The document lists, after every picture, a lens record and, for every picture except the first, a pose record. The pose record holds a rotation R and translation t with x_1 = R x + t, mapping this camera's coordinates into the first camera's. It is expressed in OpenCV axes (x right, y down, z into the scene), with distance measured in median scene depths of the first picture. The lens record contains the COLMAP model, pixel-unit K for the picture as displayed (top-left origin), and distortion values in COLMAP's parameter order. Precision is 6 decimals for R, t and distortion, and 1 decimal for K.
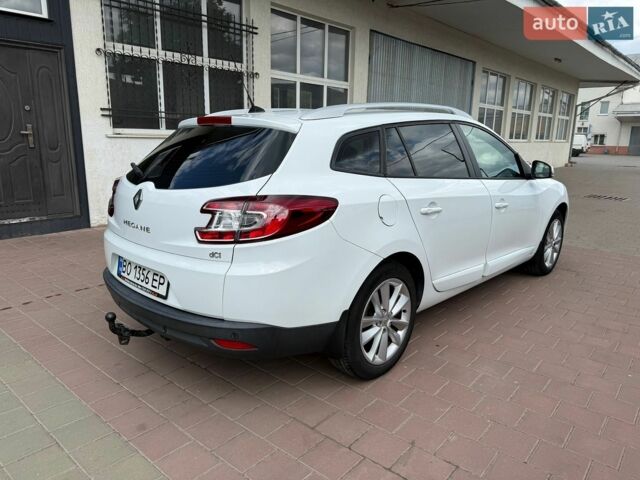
lens RADIAL K [[455.4, 0, 318.7], [0, 455.4, 243.4], [0, 0, 1]] dist [0.025828, -0.029377]
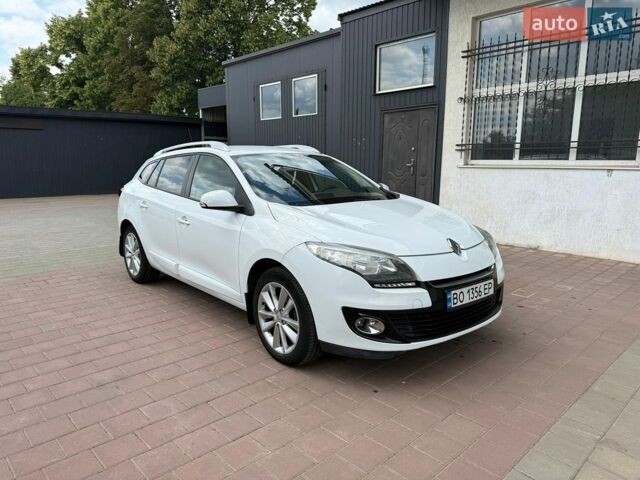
lens RADIAL K [[455.4, 0, 317.2], [0, 455.4, 238.4], [0, 0, 1]] dist [0.025828, -0.029377]
pose [[-0.108109, 0.148286, -0.983018, 1.398367], [-0.227884, 0.958787, 0.169693, -0.292511], [0.967668, 0.242360, -0.069861, 1.307171]]
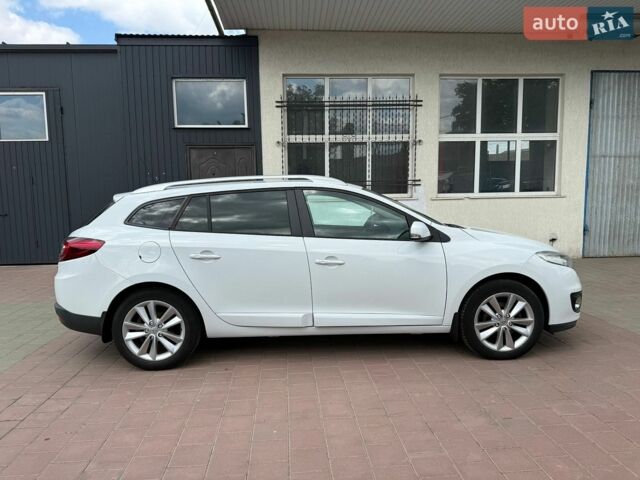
lens RADIAL K [[455.4, 0, 318.9], [0, 455.4, 239.5], [0, 0, 1]] dist [0.025828, -0.029377]
pose [[0.705755, 0.039467, -0.707356, 1.033776], [-0.131641, 0.988365, -0.076197, -0.047965], [0.696118, 0.146894, 0.702739, 0.211239]]
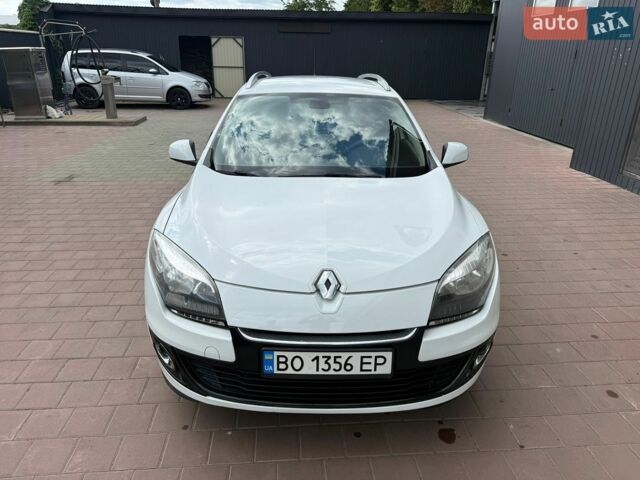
lens RADIAL K [[455.4, 0, 317.7], [0, 455.4, 239.3], [0, 0, 1]] dist [0.025828, -0.029377]
pose [[-0.706714, 0.239135, -0.665861, 0.920048], [-0.185118, 0.845859, 0.500254, -0.489102], [0.682852, 0.476800, -0.553512, 1.734098]]
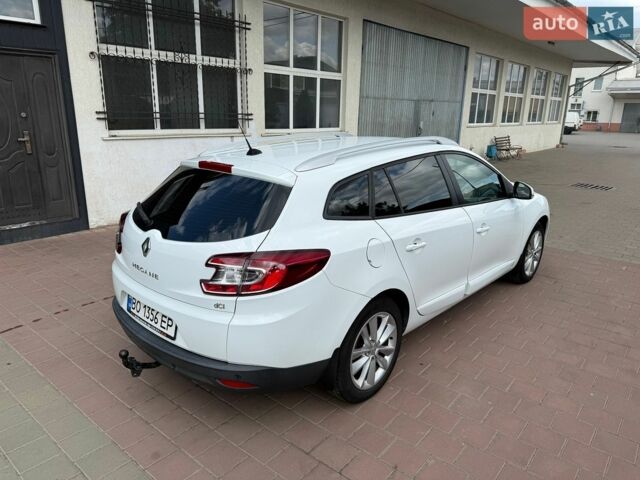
lens RADIAL K [[455.4, 0, 321.3], [0, 455.4, 243.6], [0, 0, 1]] dist [0.025828, -0.029377]
pose [[0.999806, -0.003902, 0.019294, 0.000055], [0.002792, 0.998358, 0.057221, -0.102690], [-0.019485, -0.057157, 0.998175, -0.057338]]
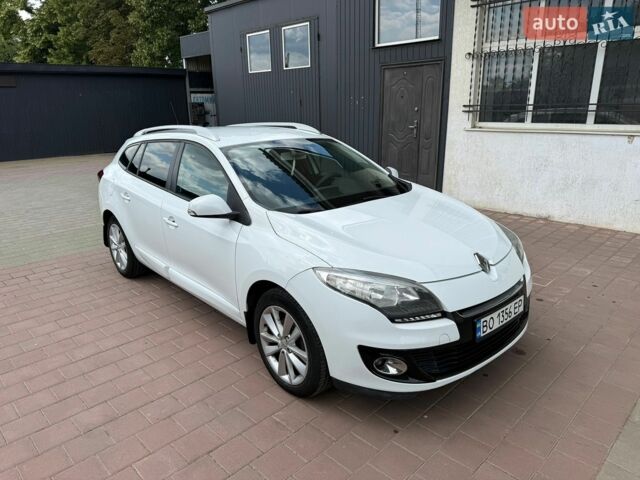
lens RADIAL K [[455.4, 0, 319.3], [0, 455.4, 240.2], [0, 0, 1]] dist [0.025828, -0.029377]
pose [[-0.085396, 0.267746, -0.959698, 1.273929], [-0.207897, 0.937226, 0.279976, -0.375106], [0.974416, 0.223427, -0.024371, 1.252975]]
